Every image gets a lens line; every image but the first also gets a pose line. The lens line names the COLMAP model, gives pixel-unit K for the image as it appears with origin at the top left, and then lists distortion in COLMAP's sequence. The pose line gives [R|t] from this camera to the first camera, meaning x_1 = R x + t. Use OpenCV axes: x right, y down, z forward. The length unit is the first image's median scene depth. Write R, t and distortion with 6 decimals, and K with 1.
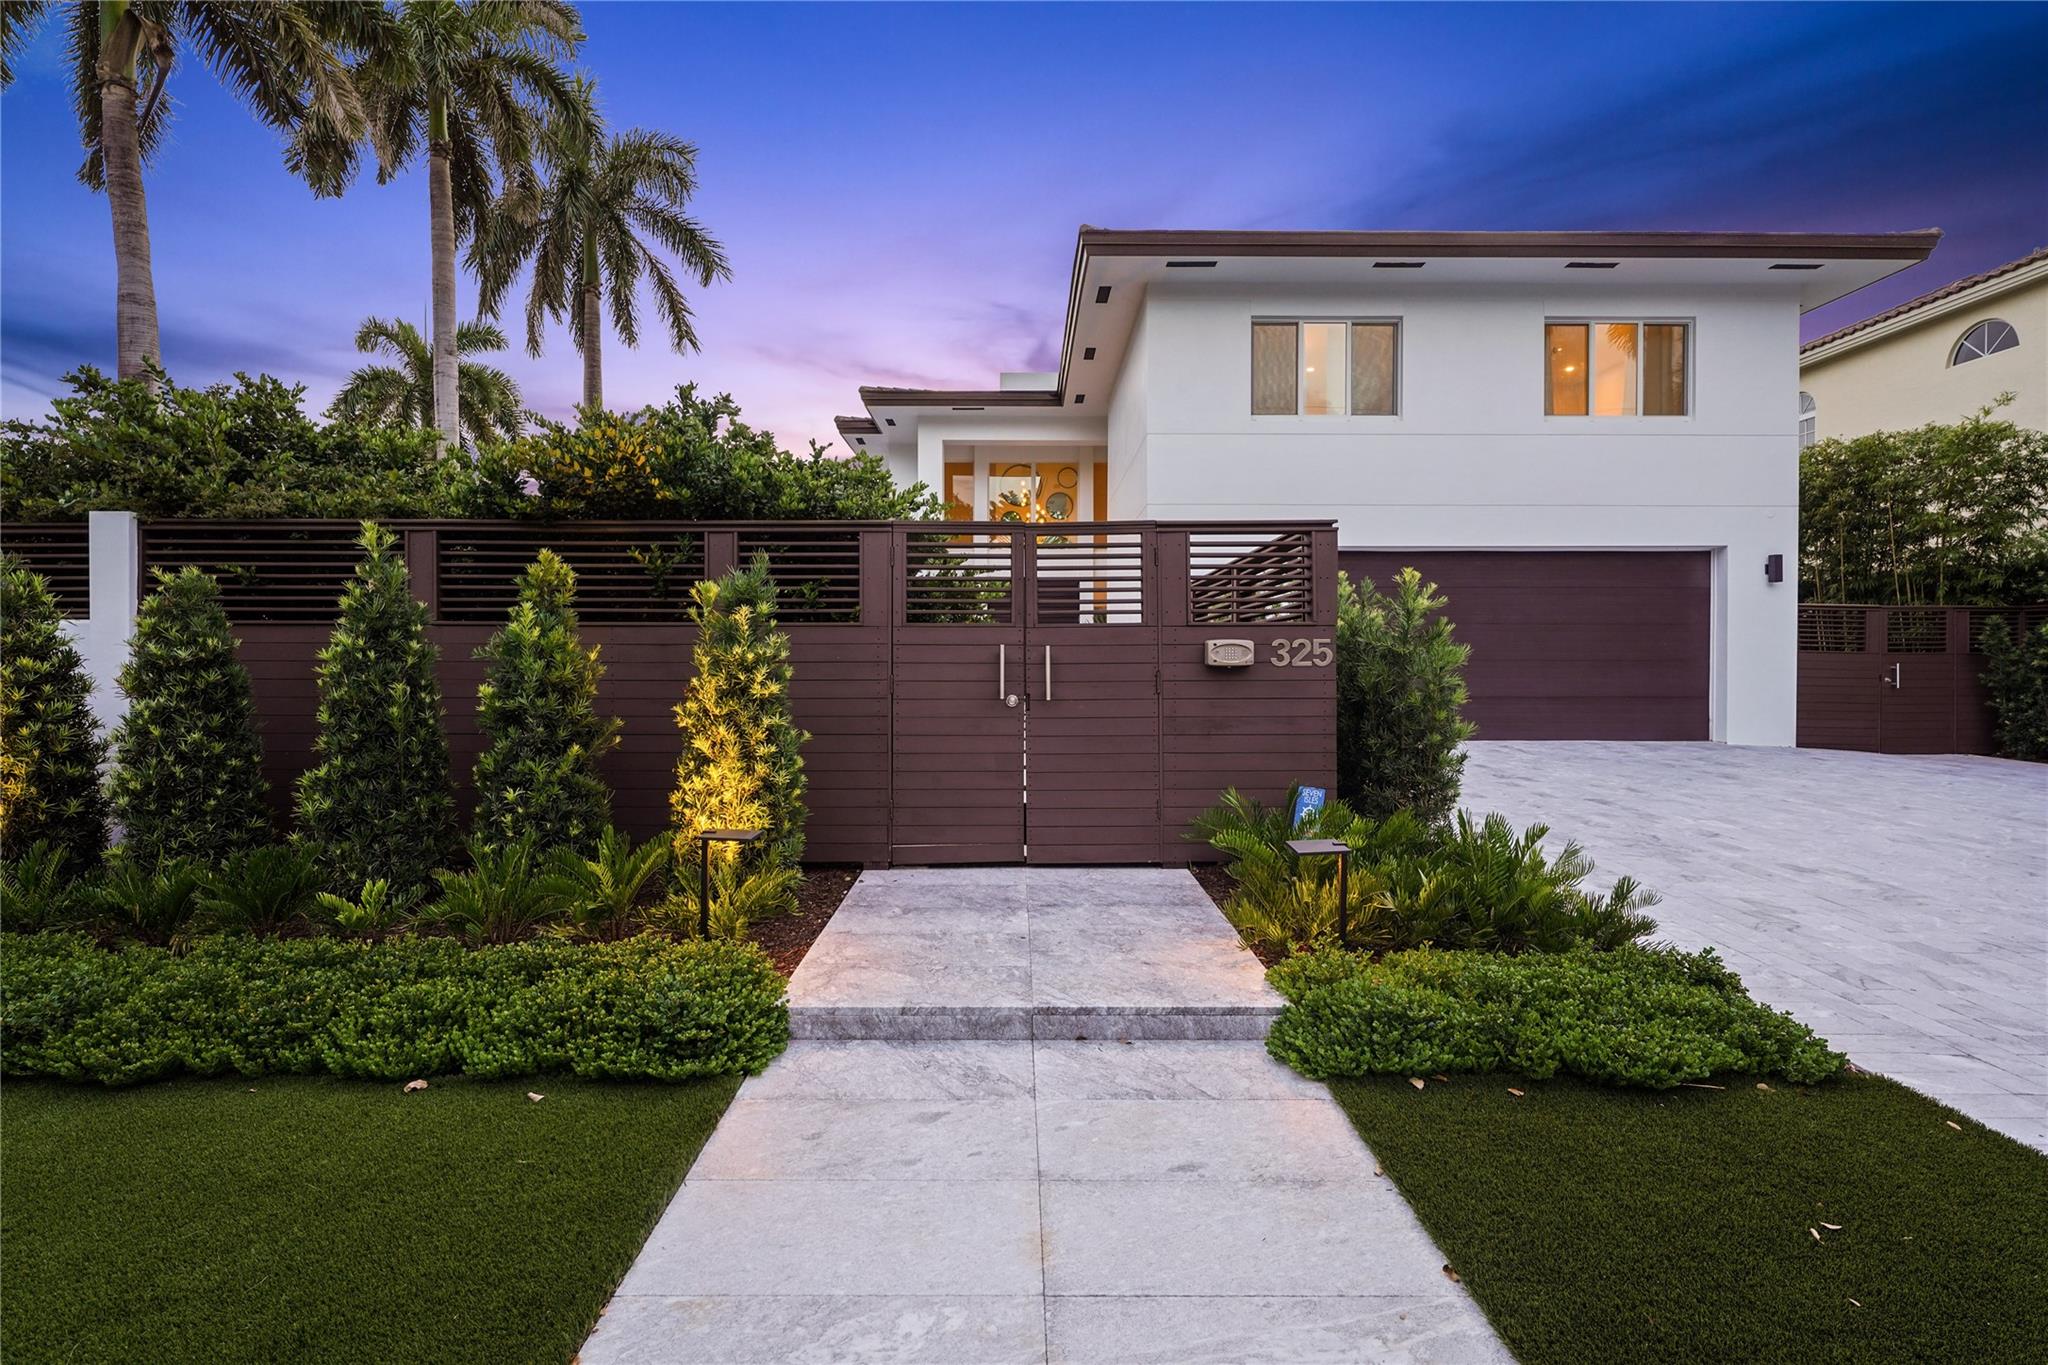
lens RADIAL K [[1003.8, 0, 1019.9], [0, 1003.8, 640.5], [0, 0, 1]] dist [-0.027748, -0.000210]
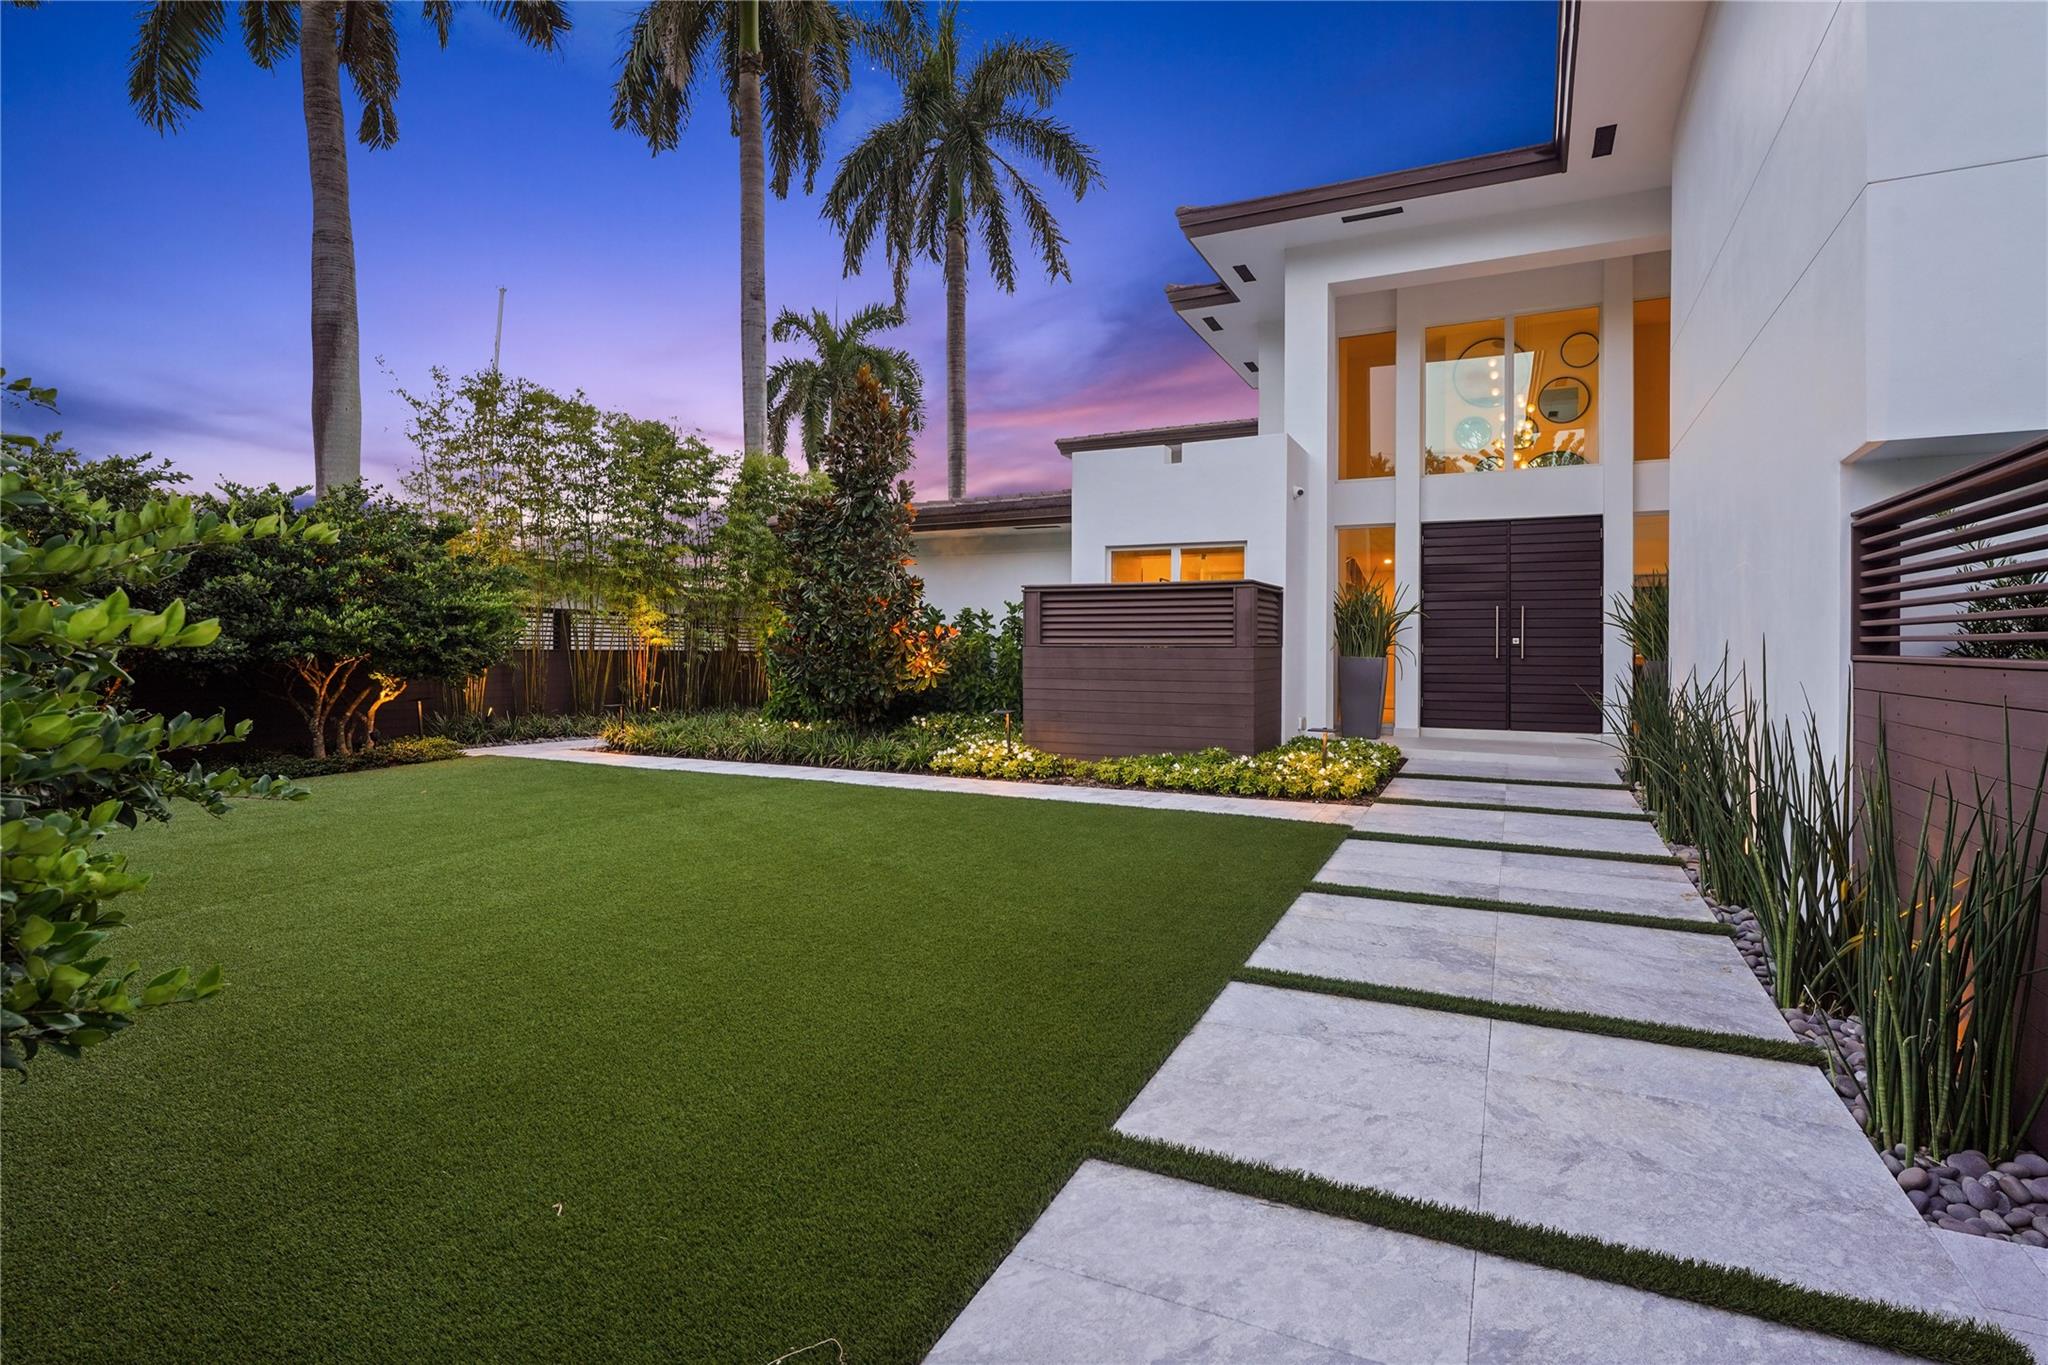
lens RADIAL K [[1003.8, 0, 1019.9], [0, 1003.8, 640.5], [0, 0, 1]] dist [-0.027748, -0.000210]
pose [[0.888085, 0.007976, -0.459611, 0.017503], [-0.006715, 0.999968, 0.004378, -0.000789], [0.459631, -0.000802, 0.888110, 0.260772]]
